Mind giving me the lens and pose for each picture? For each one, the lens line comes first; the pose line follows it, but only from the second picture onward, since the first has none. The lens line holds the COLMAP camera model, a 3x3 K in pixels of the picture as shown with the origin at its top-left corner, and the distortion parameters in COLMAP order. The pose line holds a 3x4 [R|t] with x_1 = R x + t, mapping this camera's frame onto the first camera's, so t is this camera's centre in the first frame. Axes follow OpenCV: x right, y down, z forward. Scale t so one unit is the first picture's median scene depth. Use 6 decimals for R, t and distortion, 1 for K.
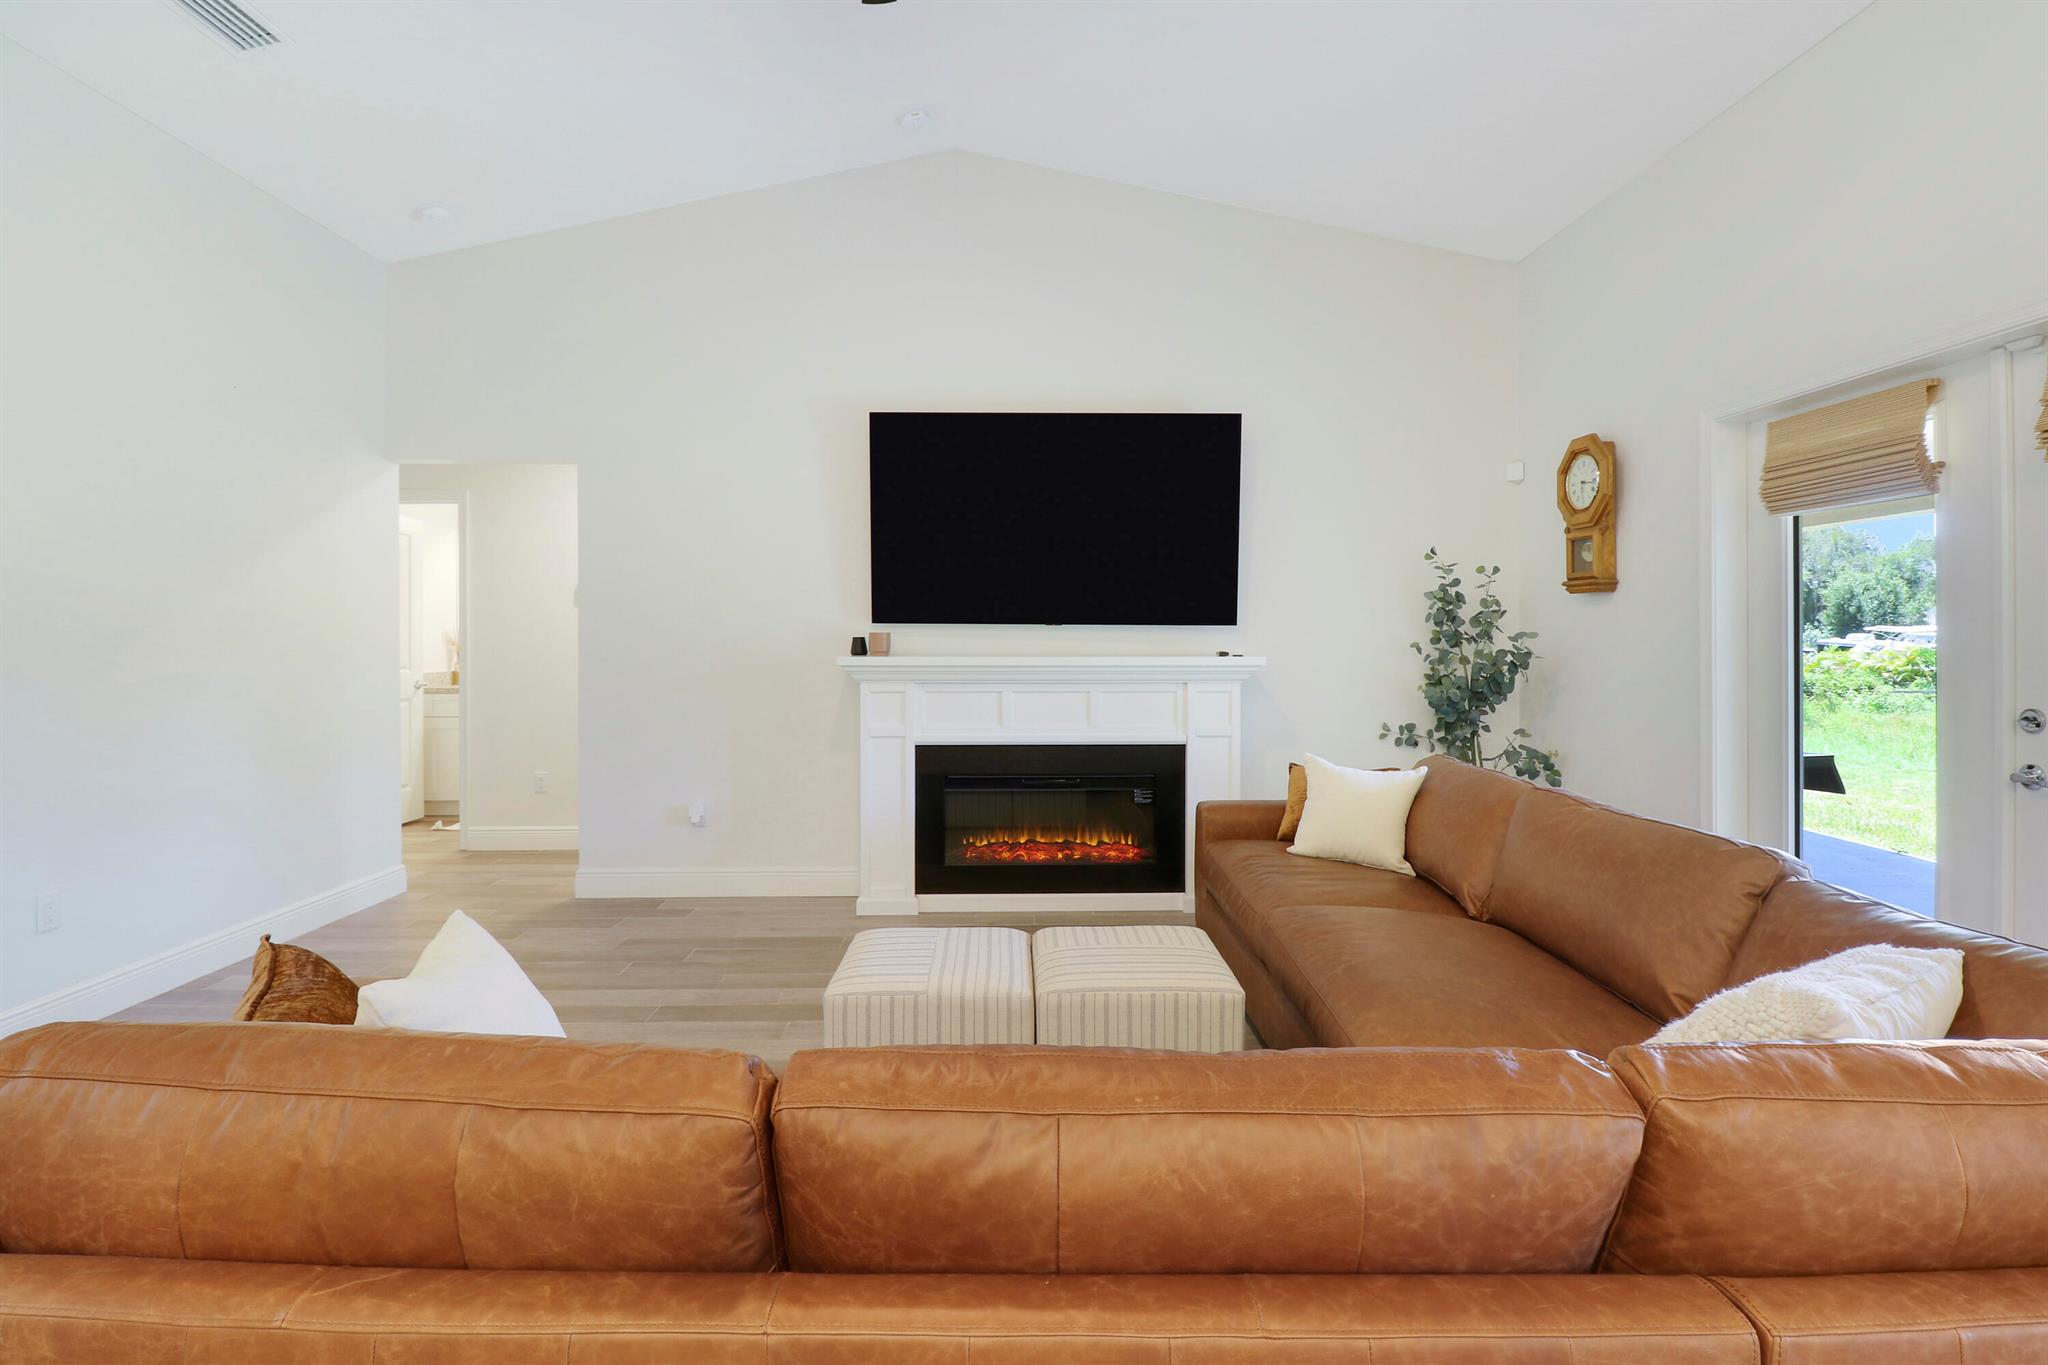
lens RADIAL K [[983.3, 0, 1028.1], [0, 983.3, 648.7], [0, 0, 1]] dist [-0.008315, -0.008989]
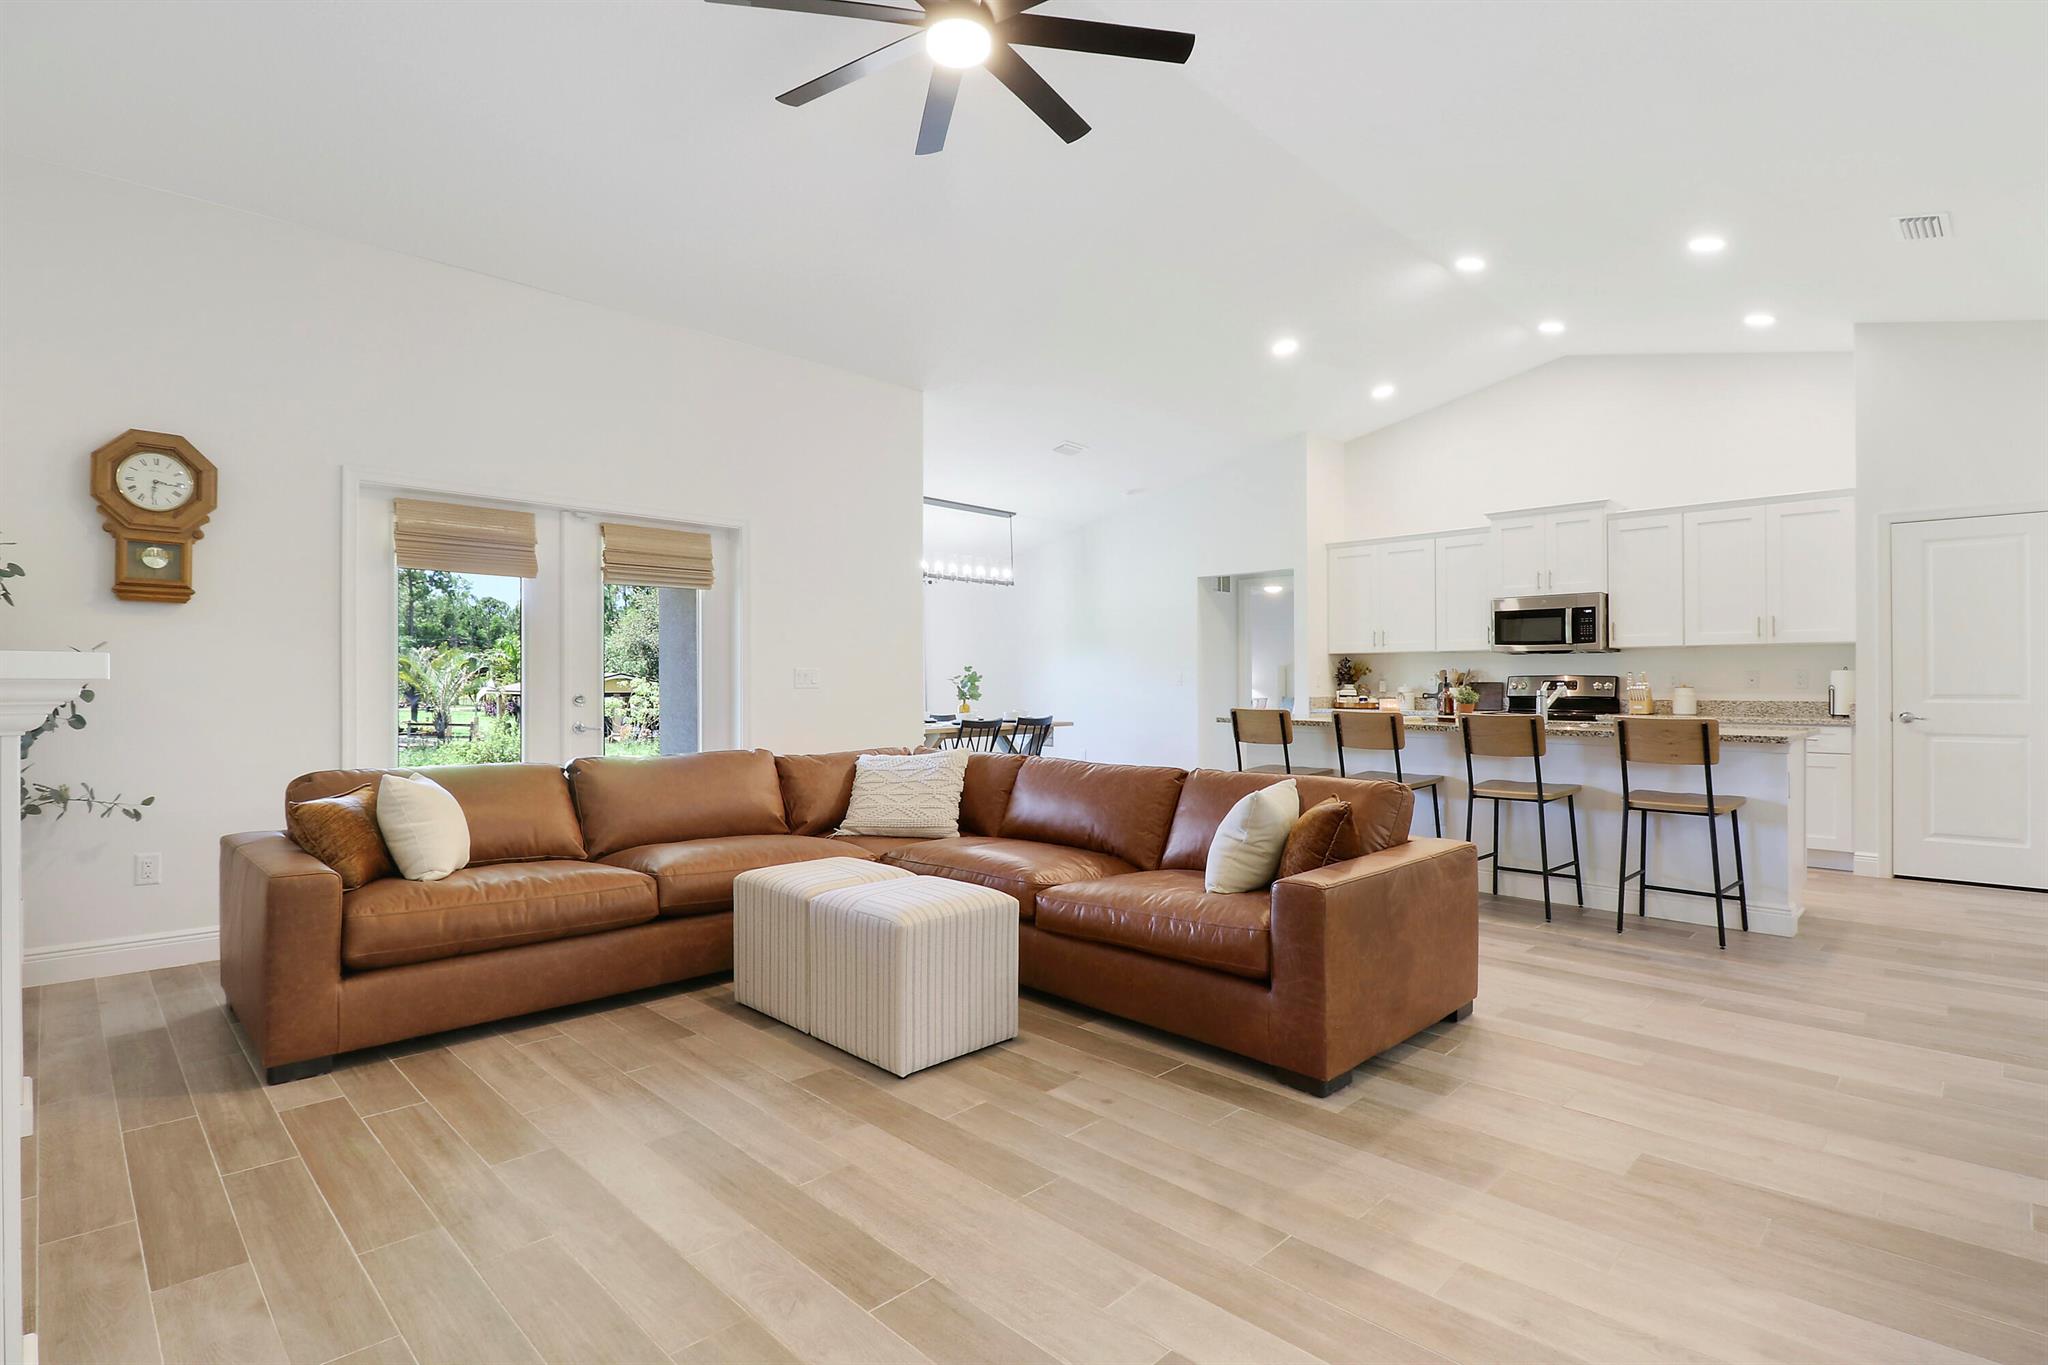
lens RADIAL K [[983.3, 0, 1013.7], [0, 983.3, 676.2], [0, 0, 1]] dist [-0.008315, -0.008989]
pose [[-0.682753, 0.004822, 0.730633, -0.594555], [0.003830, 0.999988, -0.003020, 0.017753], [-0.730639, 0.000736, -0.682763, 0.935888]]
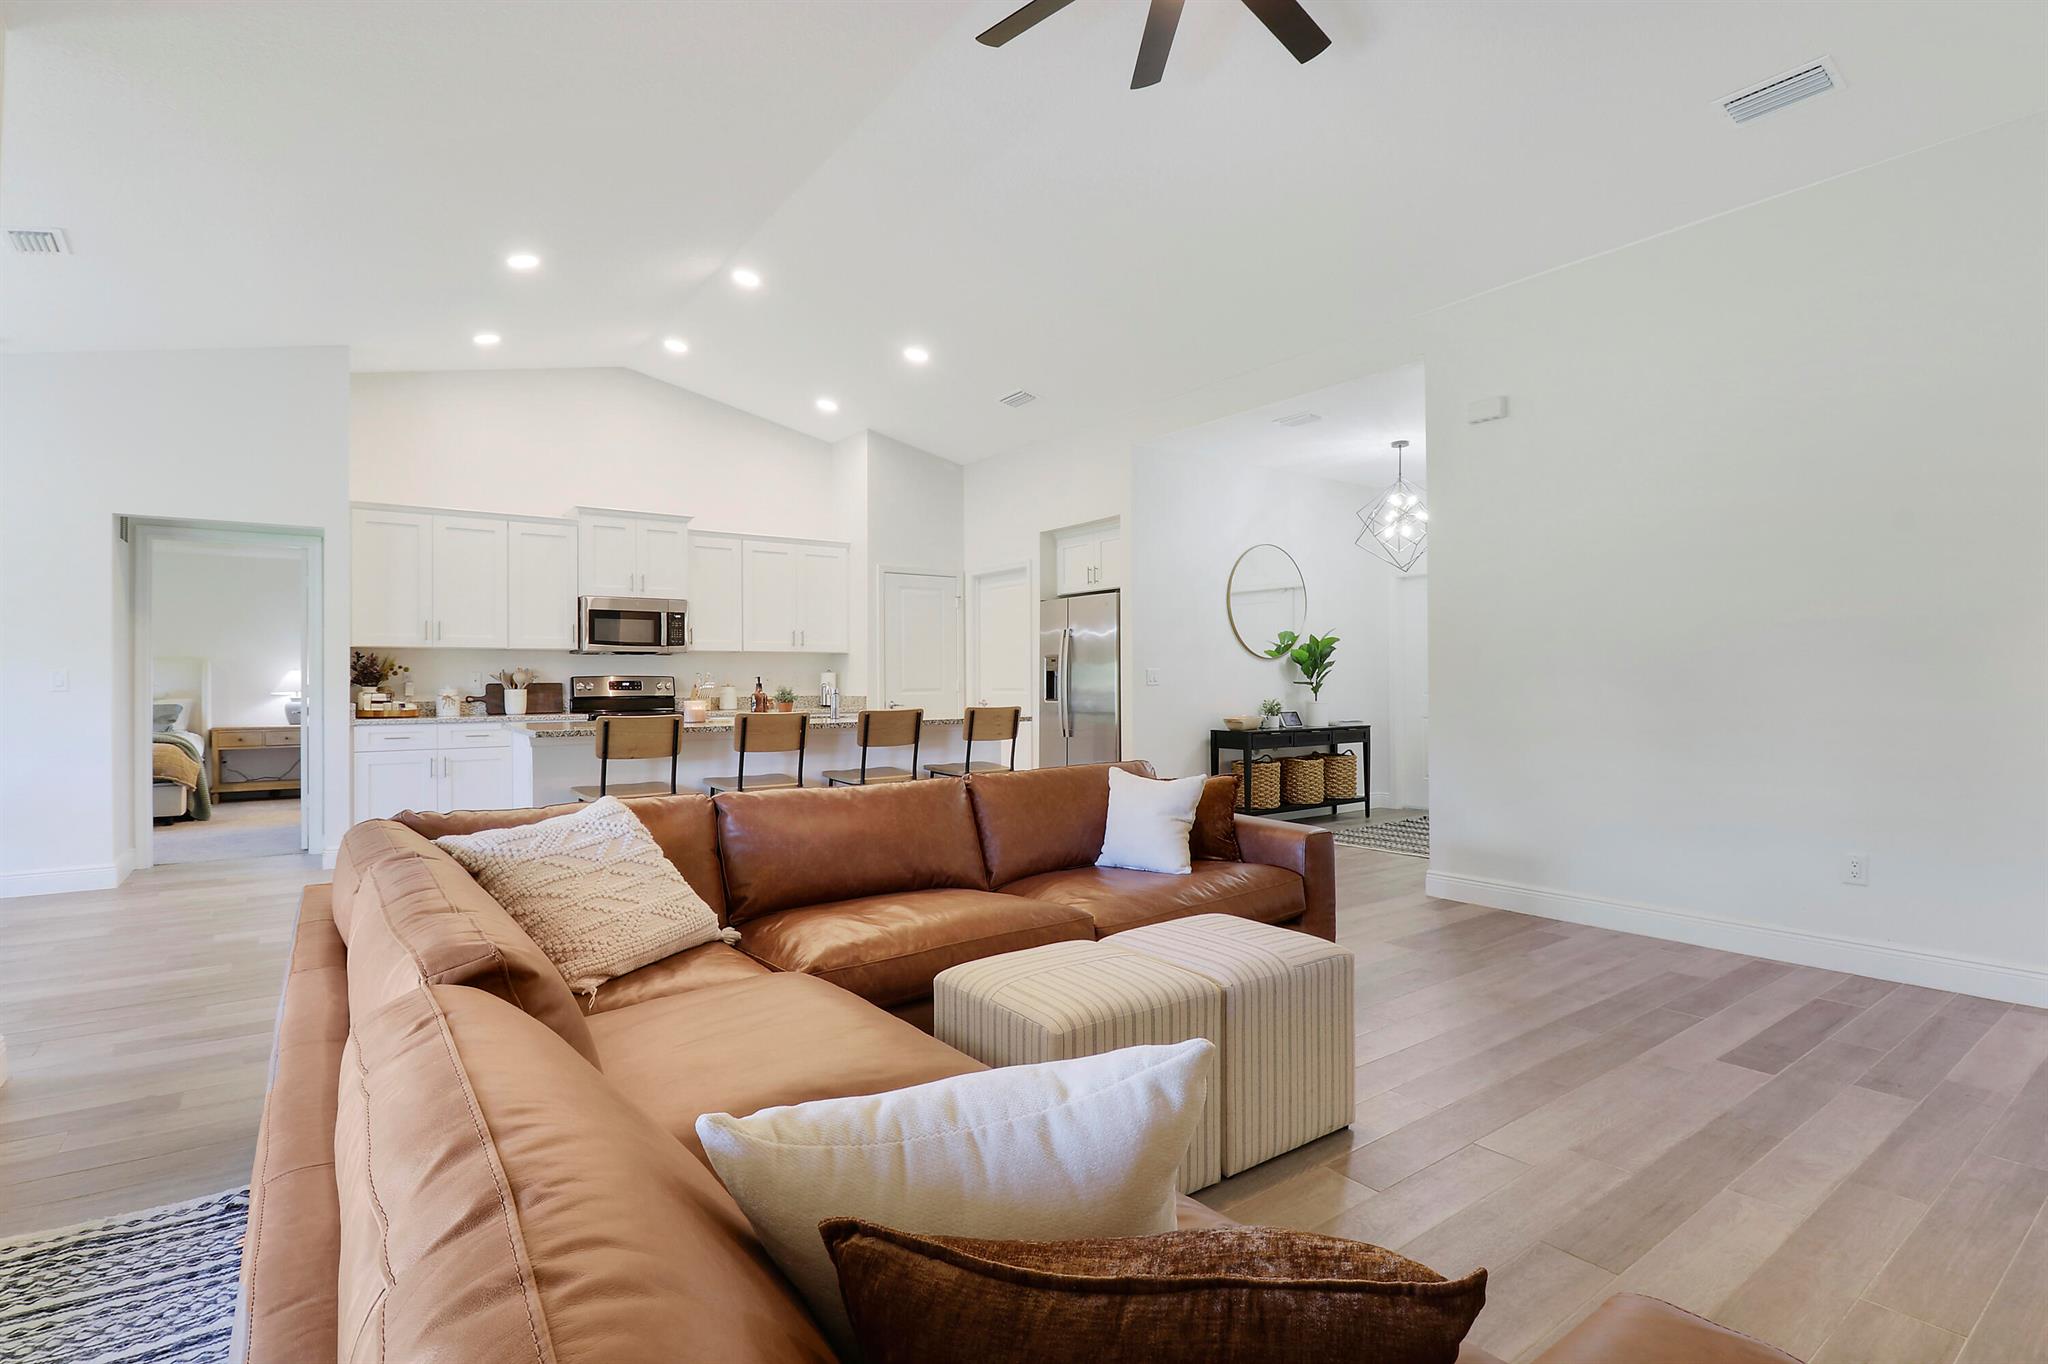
lens RADIAL K [[983.3, 0, 1007.1], [0, 983.3, 675.2], [0, 0, 1]] dist [-0.008315, -0.008989]
pose [[-0.833451, 0.000504, -0.552593, 0.348315], [0.000697, 1.000000, -0.000139, 0.014440], [0.552593, -0.000502, -0.833451, 0.921388]]
